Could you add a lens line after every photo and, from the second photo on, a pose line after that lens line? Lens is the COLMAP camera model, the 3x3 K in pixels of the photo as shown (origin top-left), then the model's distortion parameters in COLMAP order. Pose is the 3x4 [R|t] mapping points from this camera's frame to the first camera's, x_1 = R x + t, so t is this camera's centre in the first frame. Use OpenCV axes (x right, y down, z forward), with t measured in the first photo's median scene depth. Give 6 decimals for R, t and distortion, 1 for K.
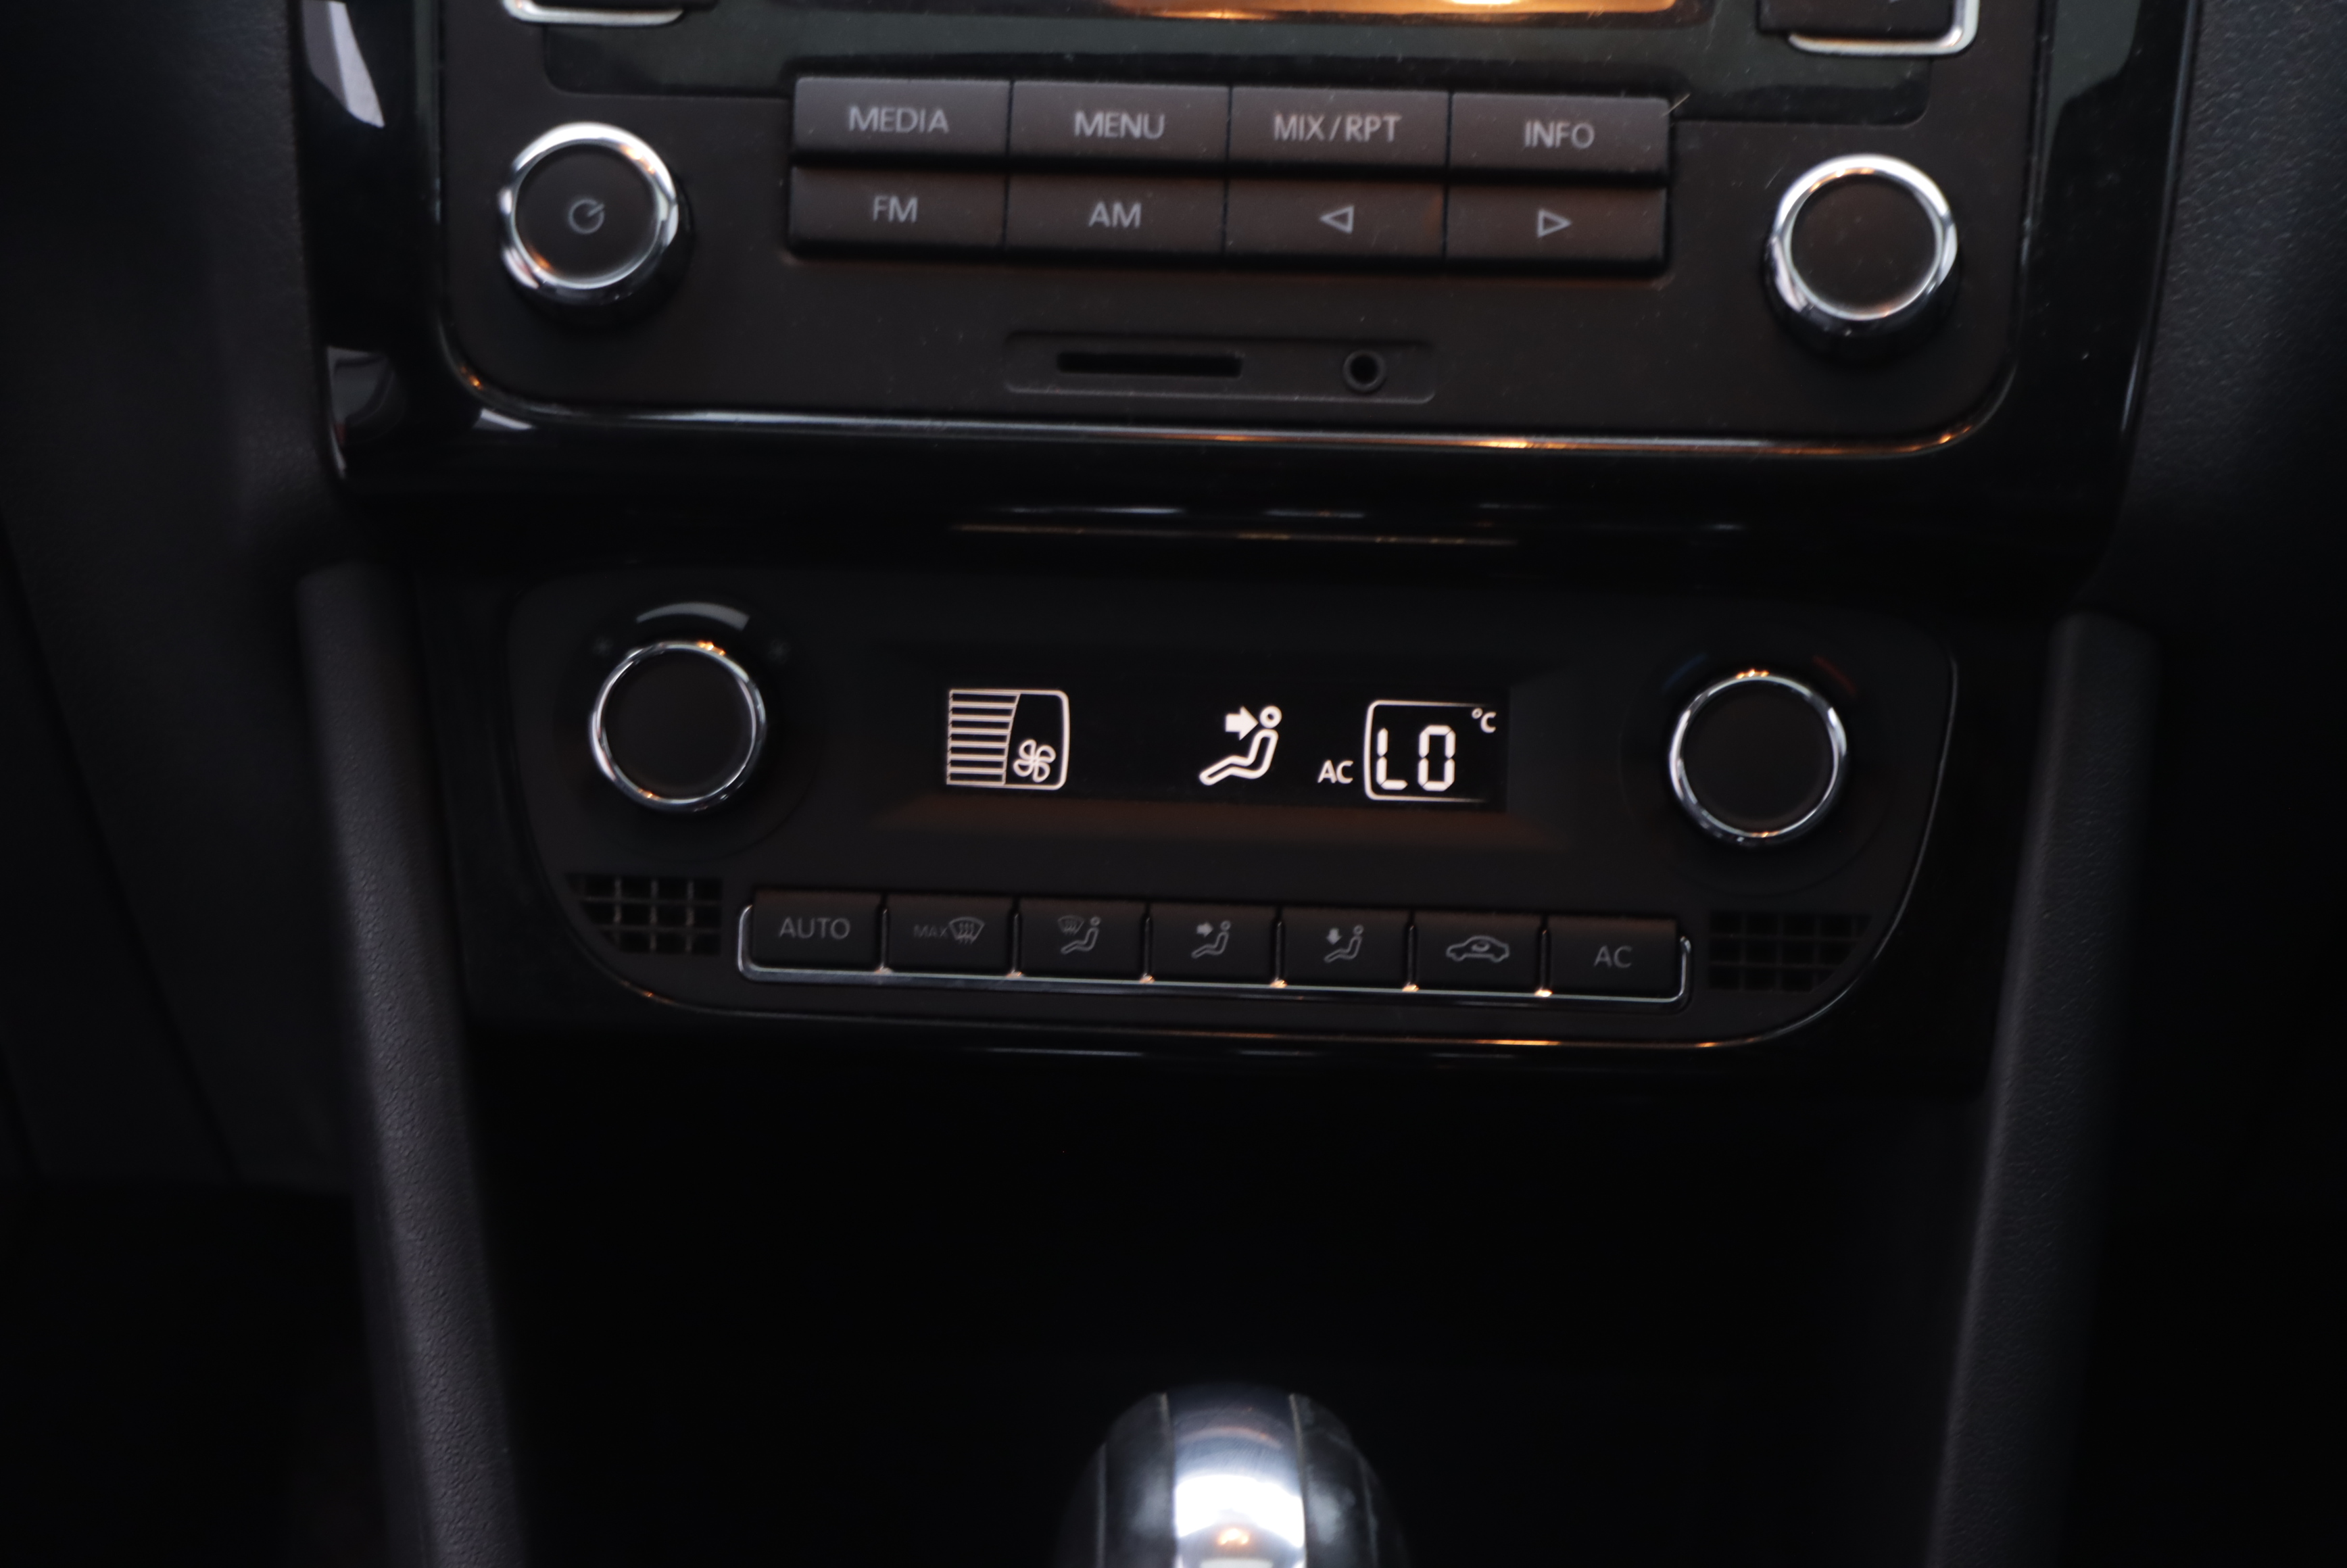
lens RADIAL K [[7142.1, 0, 1237.2], [0, 7142.1, 816.0], [0, 0, 1]] dist [0.413880, 0.000000]
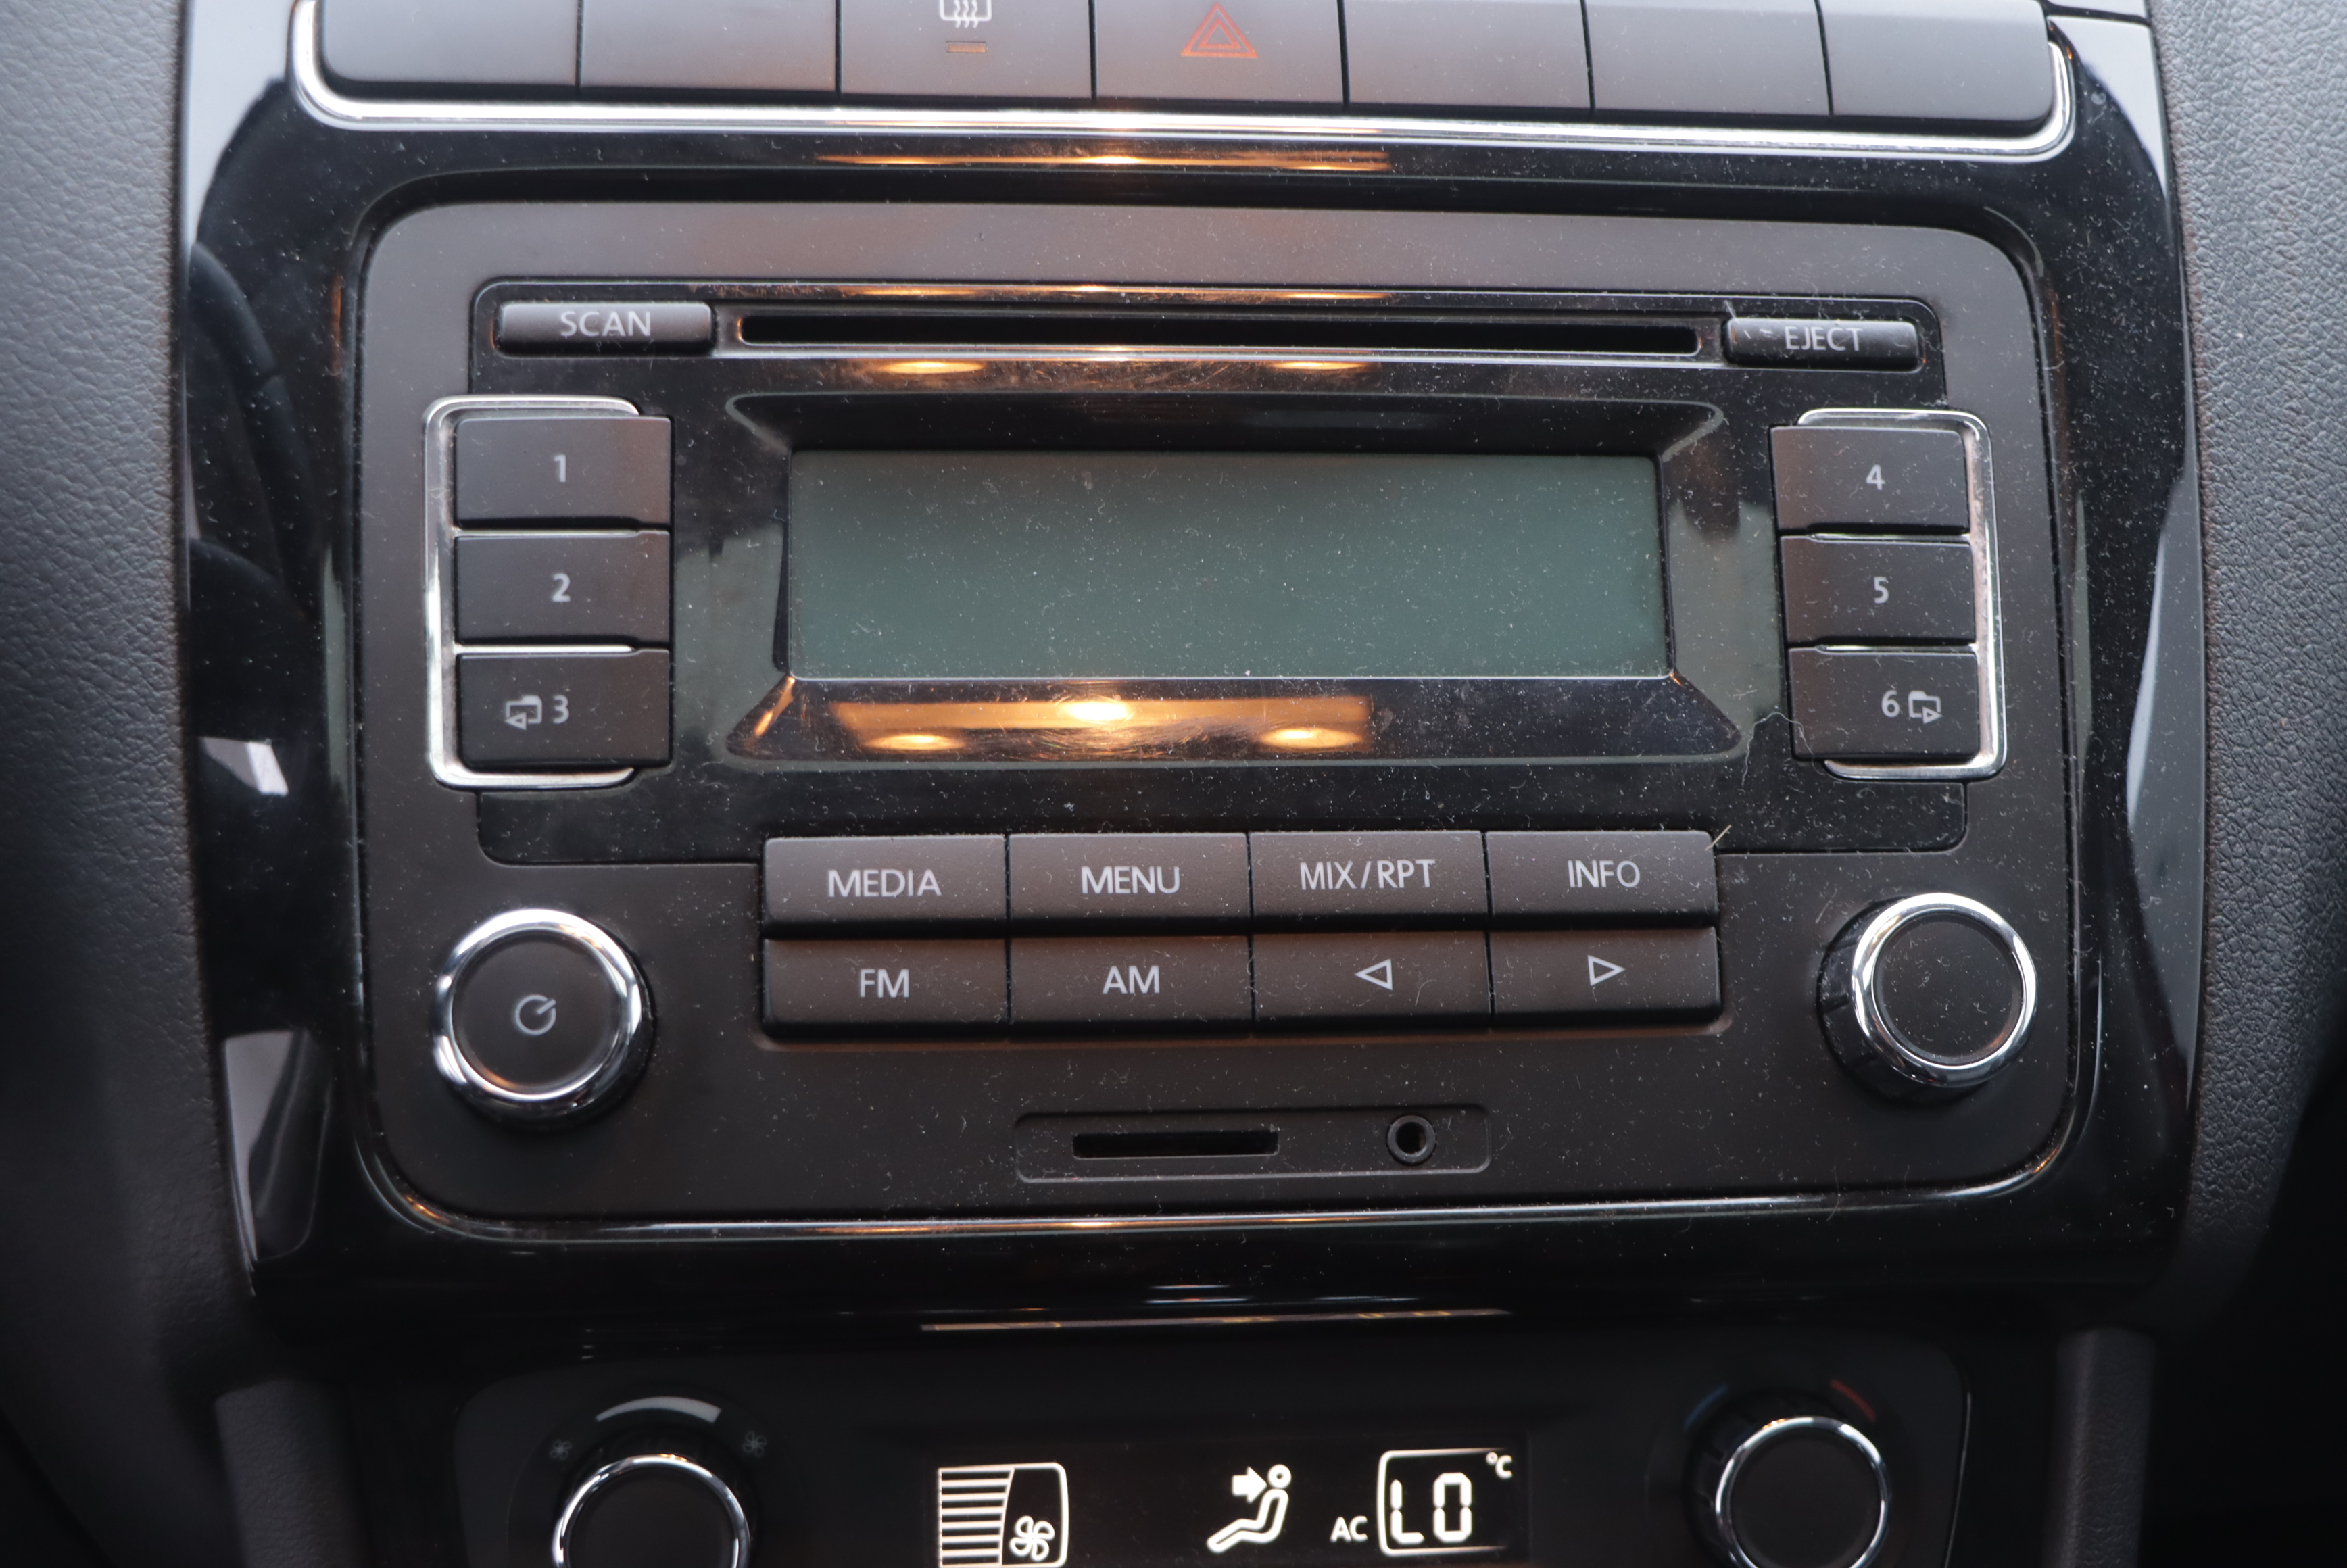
lens RADIAL K [[2719.7, 0, 1163.8], [0, 2719.7, 786.4], [0, 0, 1]] dist [-0.045991, 0.000000]
pose [[0.982599, -0.036633, 0.182089, -0.073867], [0.041218, 0.998920, -0.021457, -0.099865], [-0.181106, 0.028589, 0.983048, 0.655288]]
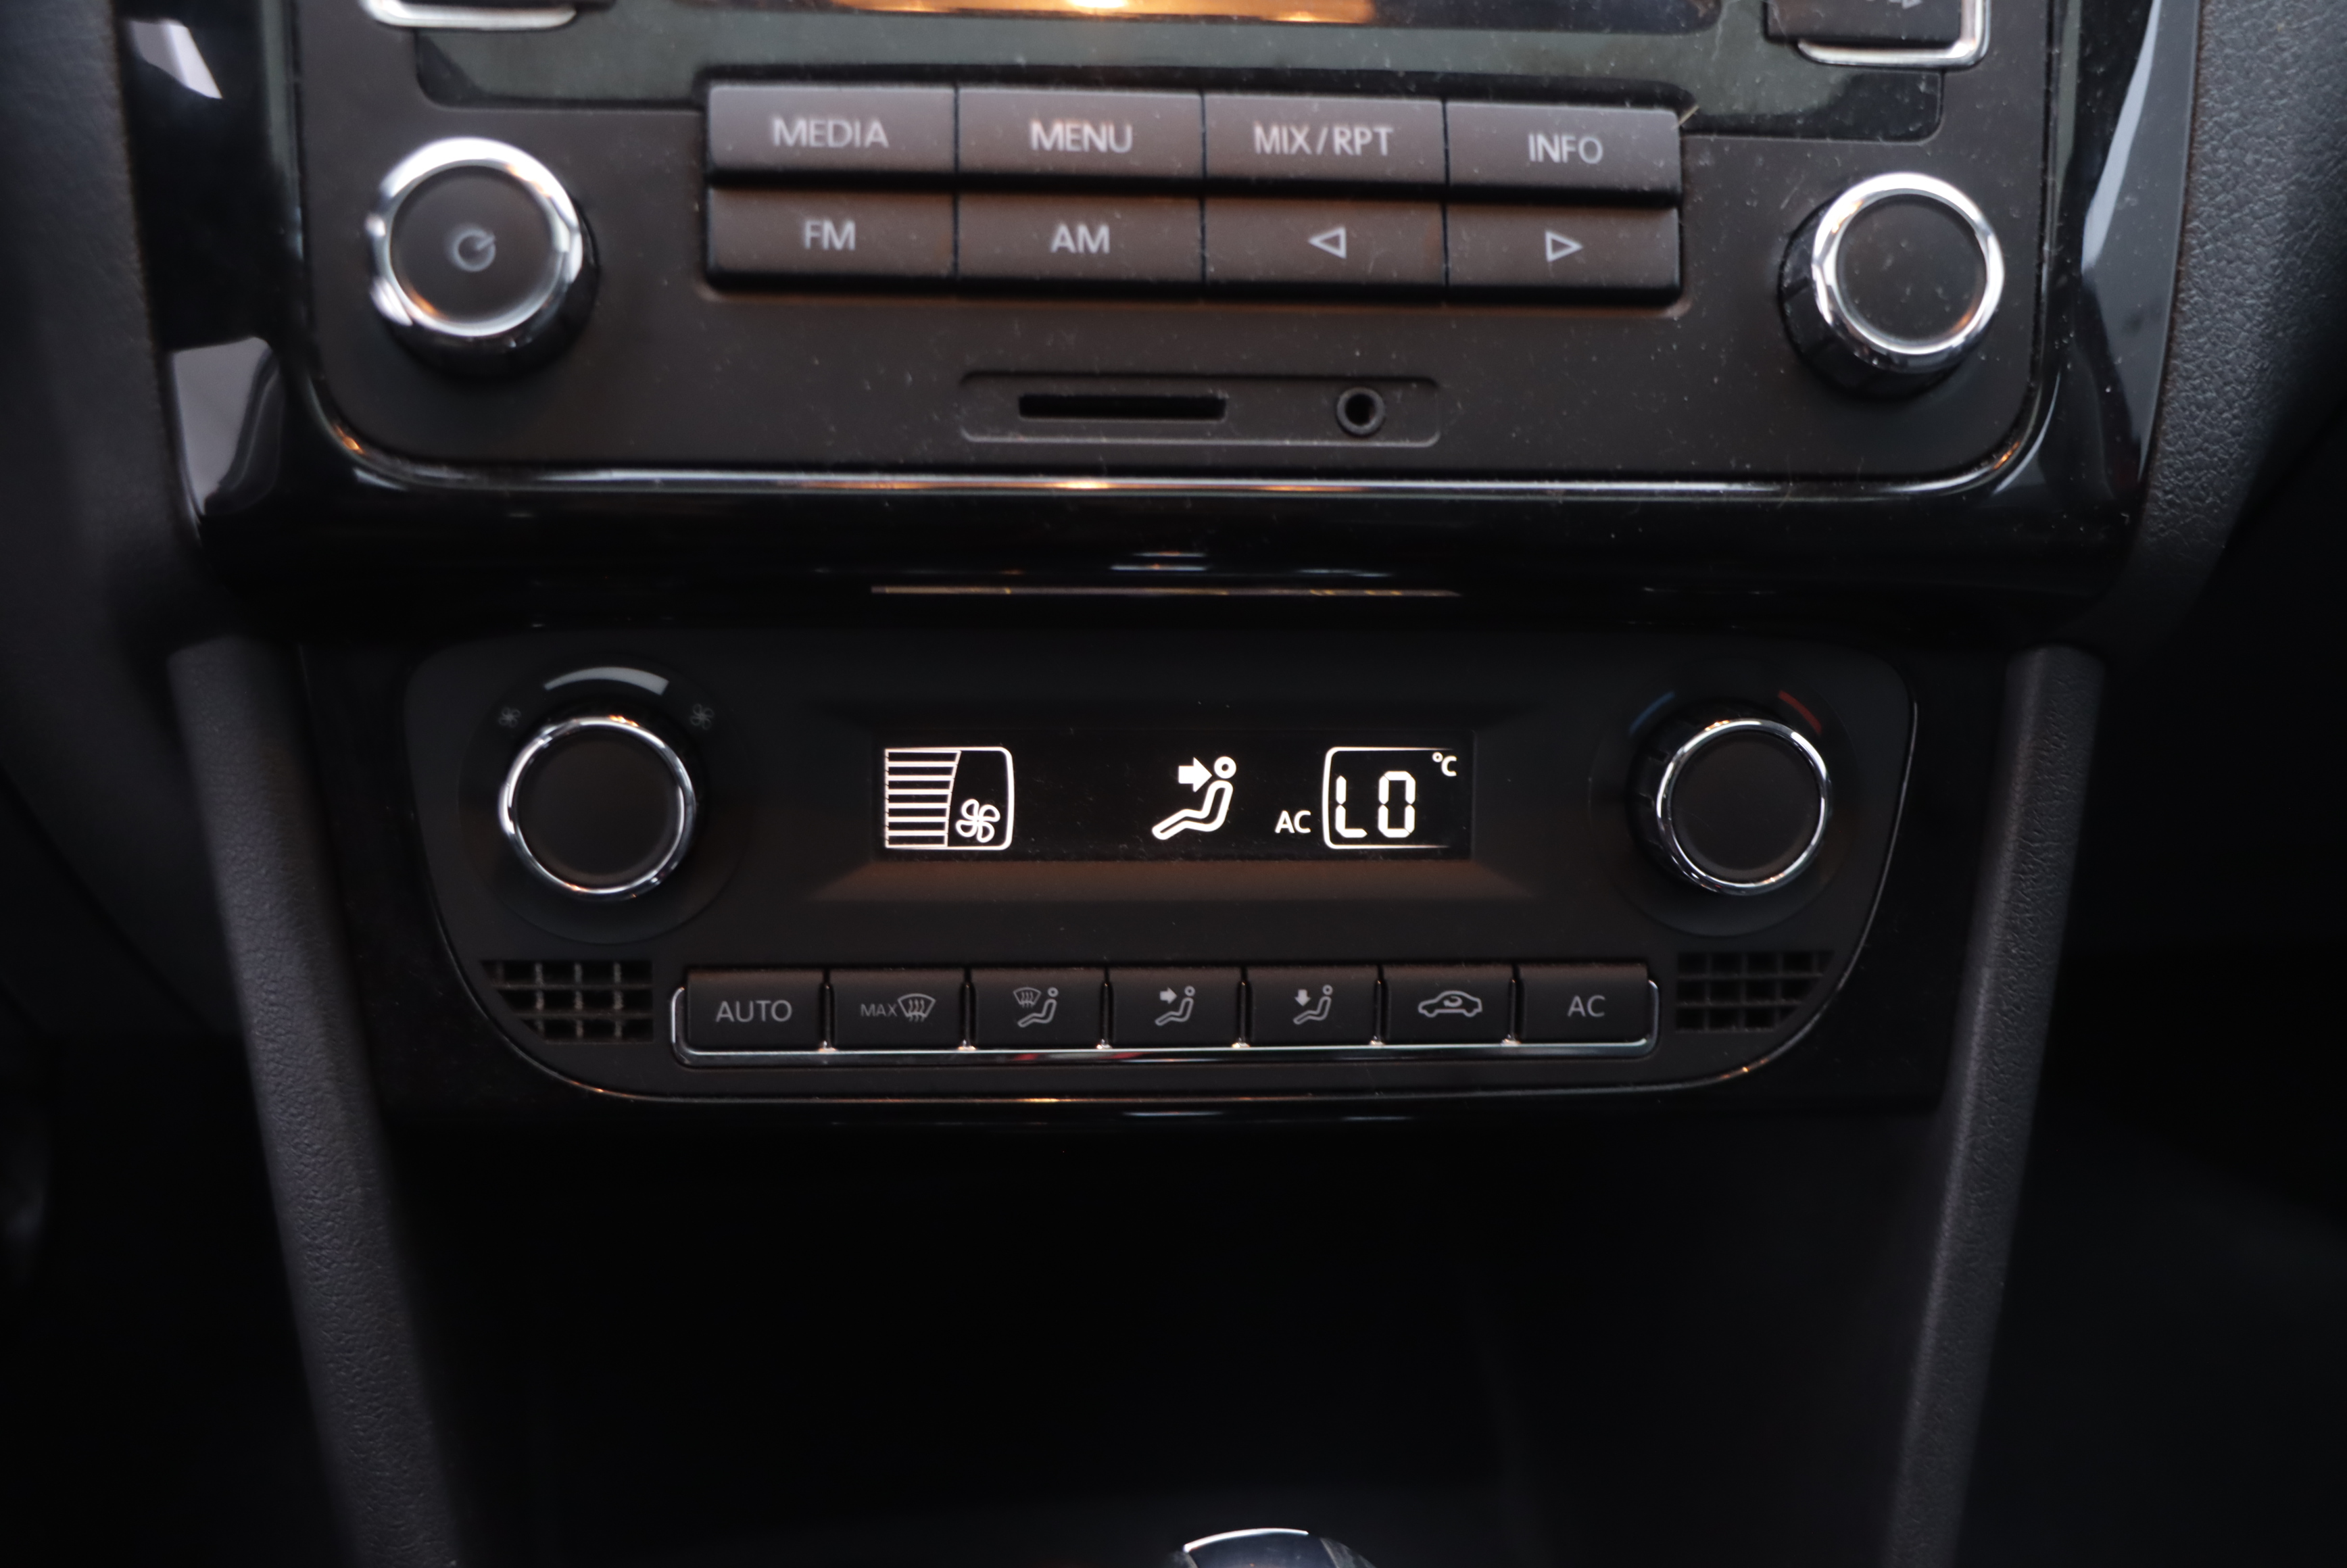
lens RADIAL K [[2719.7, 0, 1174.6], [0, 2719.7, 801.4], [0, 0, 1]] dist [-0.045991, 0.000000]
pose [[0.984519, -0.042180, 0.170127, -0.065153], [0.019949, 0.991271, 0.130321, -0.057872], [-0.174138, -0.124910, 0.976767, 0.653932]]
